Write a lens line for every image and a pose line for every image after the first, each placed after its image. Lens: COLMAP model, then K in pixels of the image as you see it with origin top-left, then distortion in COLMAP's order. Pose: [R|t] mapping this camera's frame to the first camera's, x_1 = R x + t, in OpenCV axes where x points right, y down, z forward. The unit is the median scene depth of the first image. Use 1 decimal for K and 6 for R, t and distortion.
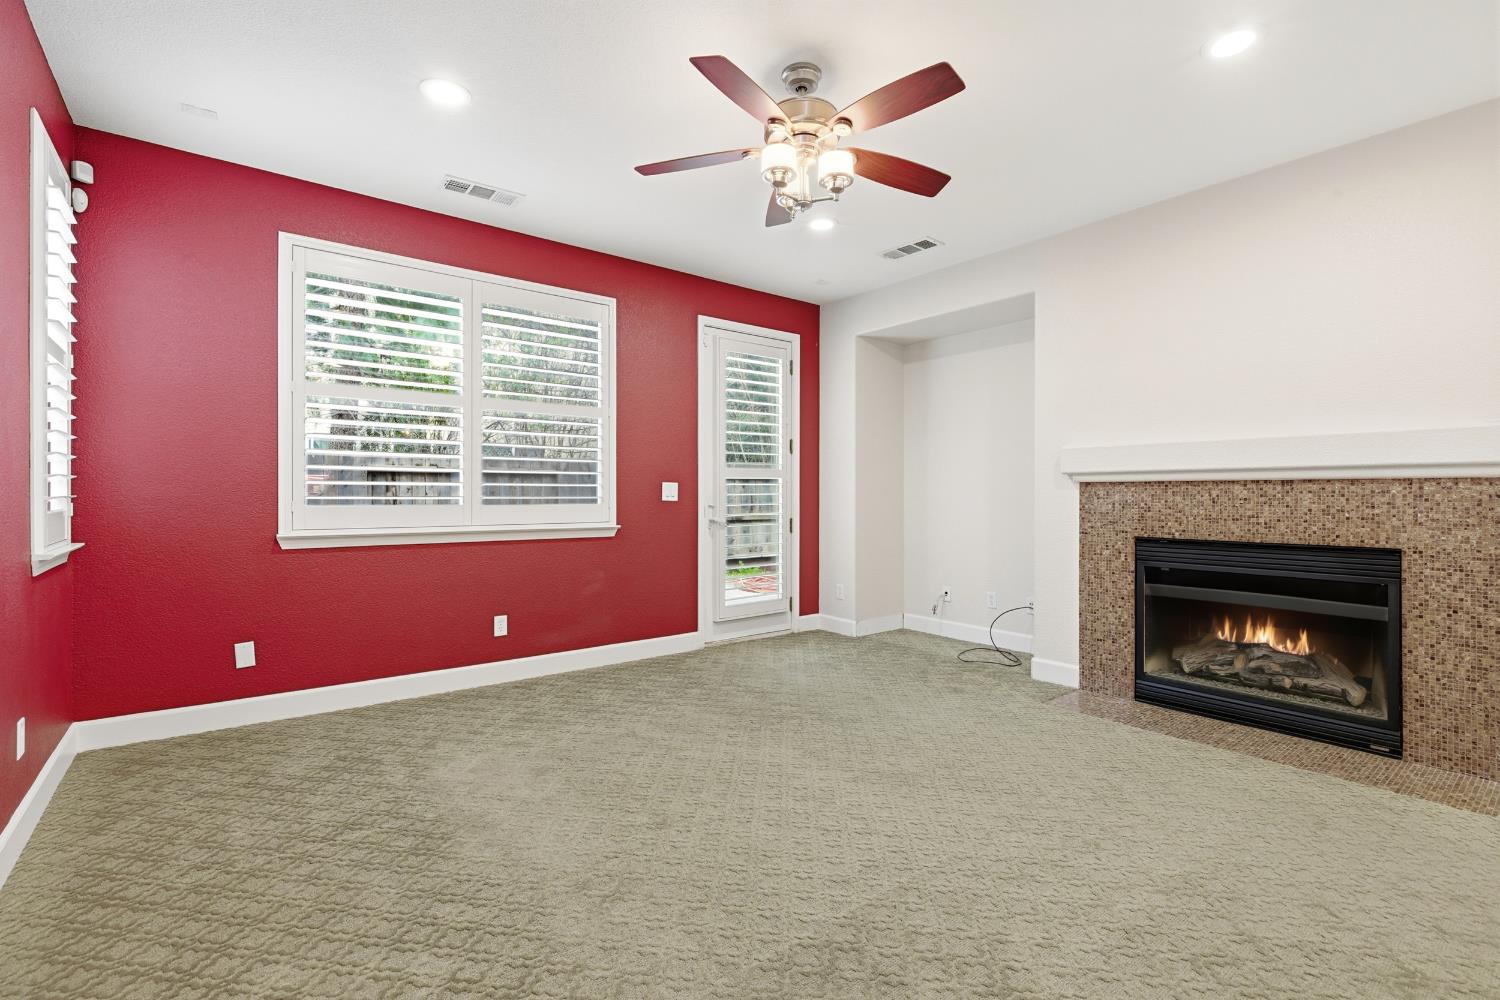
lens RADIAL K [[679.4, 0, 754.4], [0, 679.4, 500.9], [0, 0, 1]] dist [-0.002152, -0.000694]
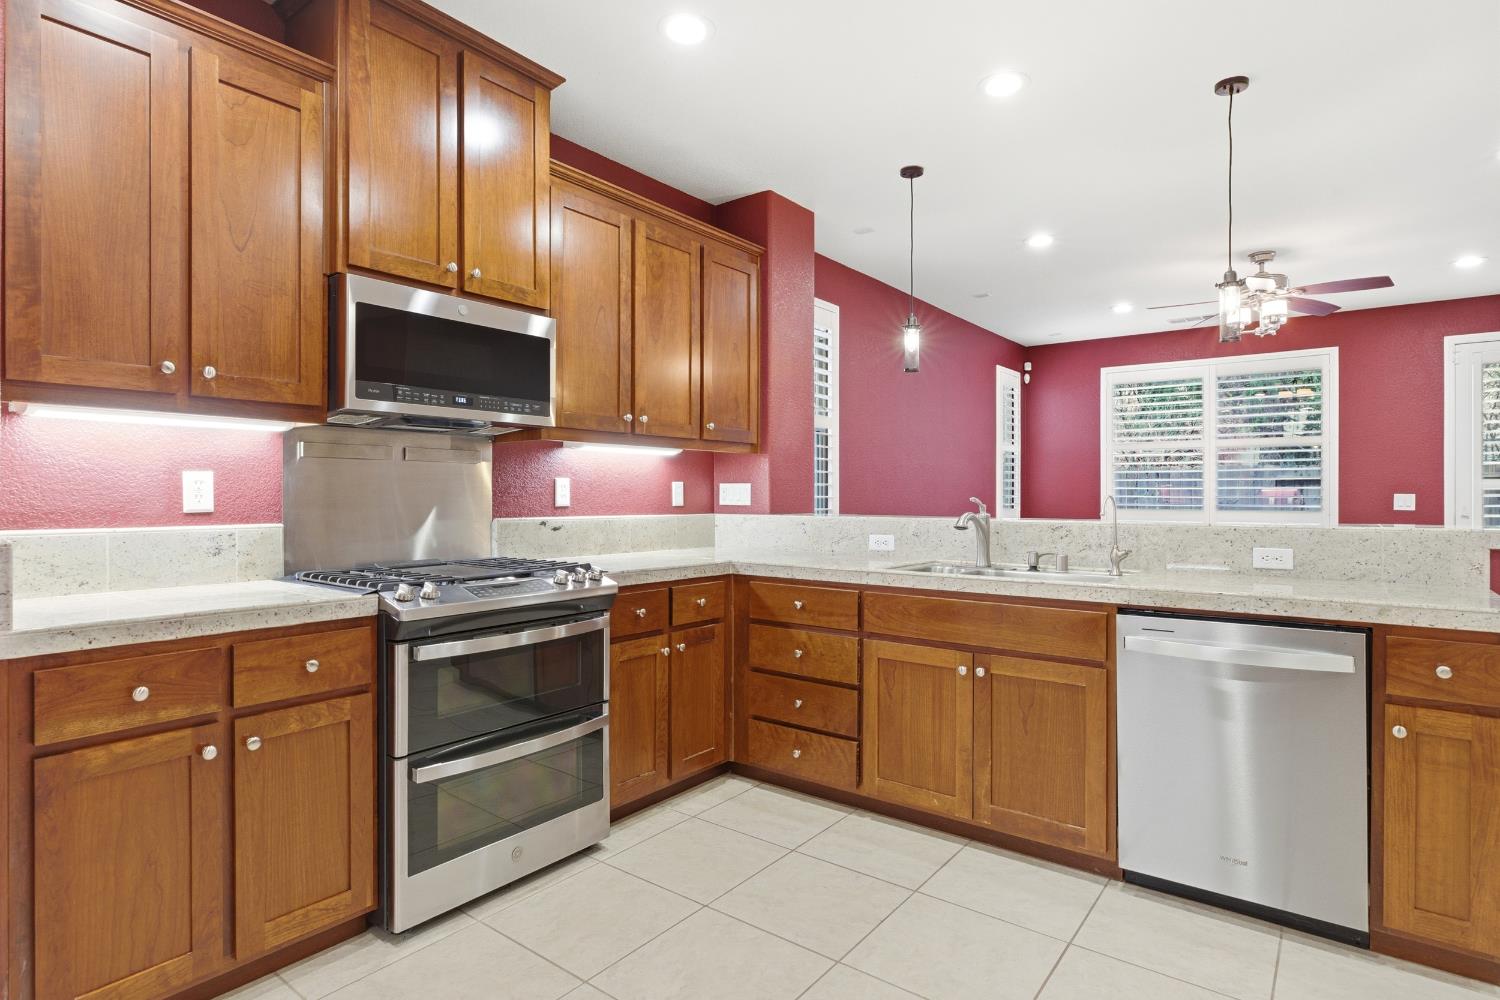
lens RADIAL K [[785.5, 0, 754.4], [0, 785.5, 494.7], [0, 0, 1]] dist [-0.000401, -0.000411]
pose [[0.248755, -0.003309, -0.968561, 1.134366], [-0.011057, 0.999919, -0.006256, -0.007366], [0.968503, 0.012266, 0.248698, -0.478190]]
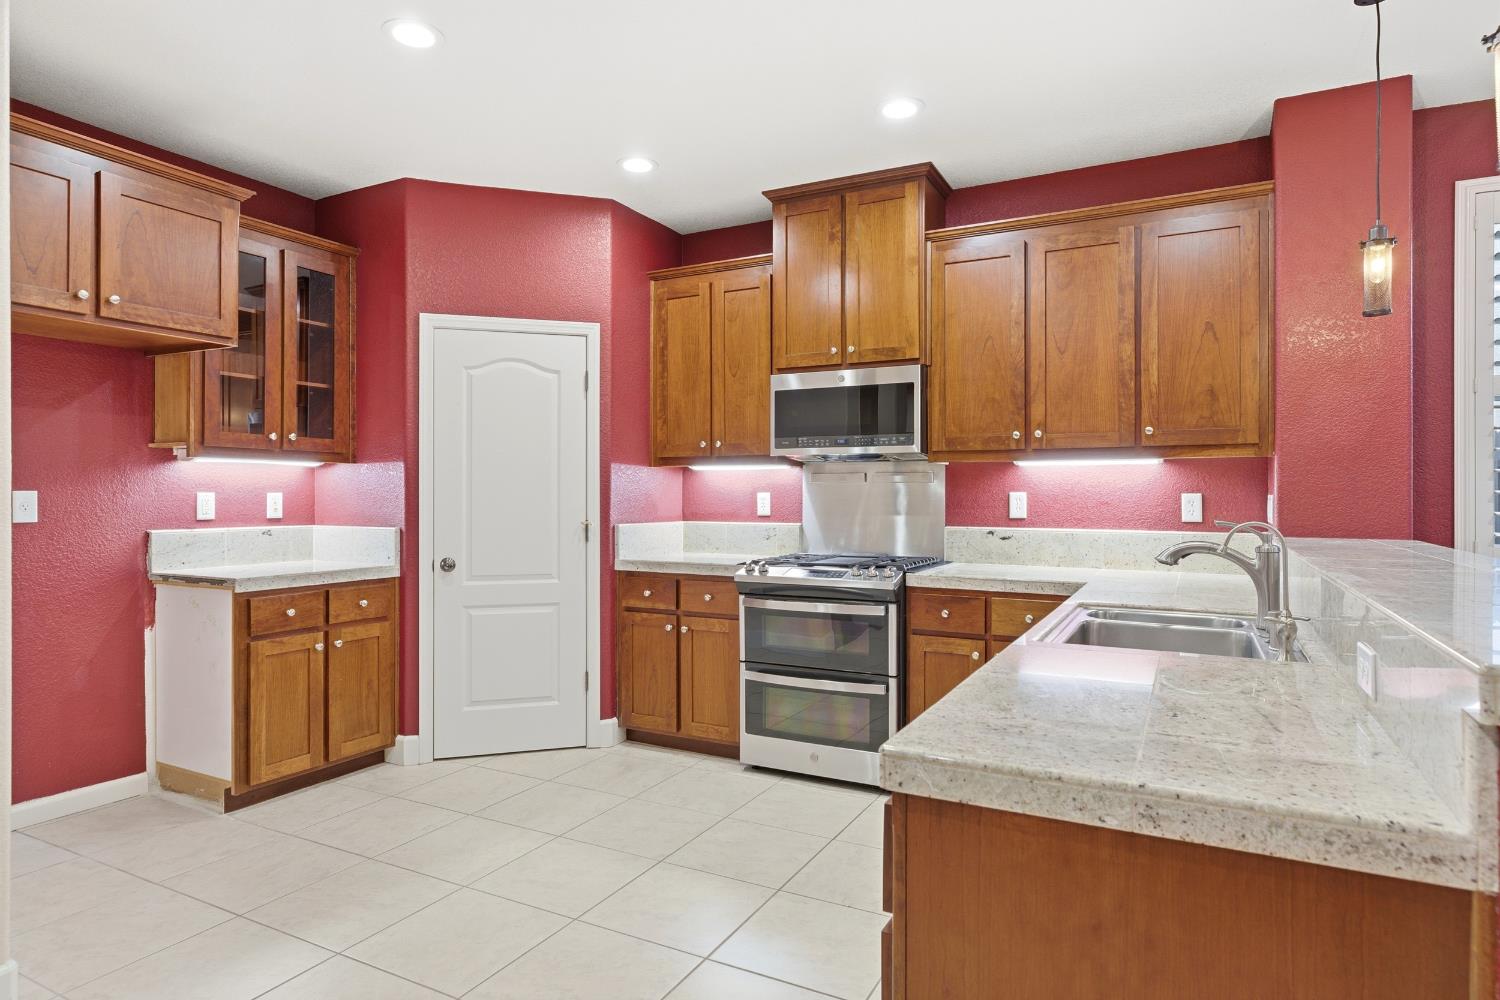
lens RADIAL K [[854.8, 0, 750.0], [0, 854.8, 500.0], [0, 0, 1]] dist [0.002807, 0.001270]
pose [[-0.916169, -0.002475, -0.400783, 0.940775], [-0.009037, 0.999854, 0.014483, -0.032159], [0.400689, 0.016891, -0.916058, 0.365106]]
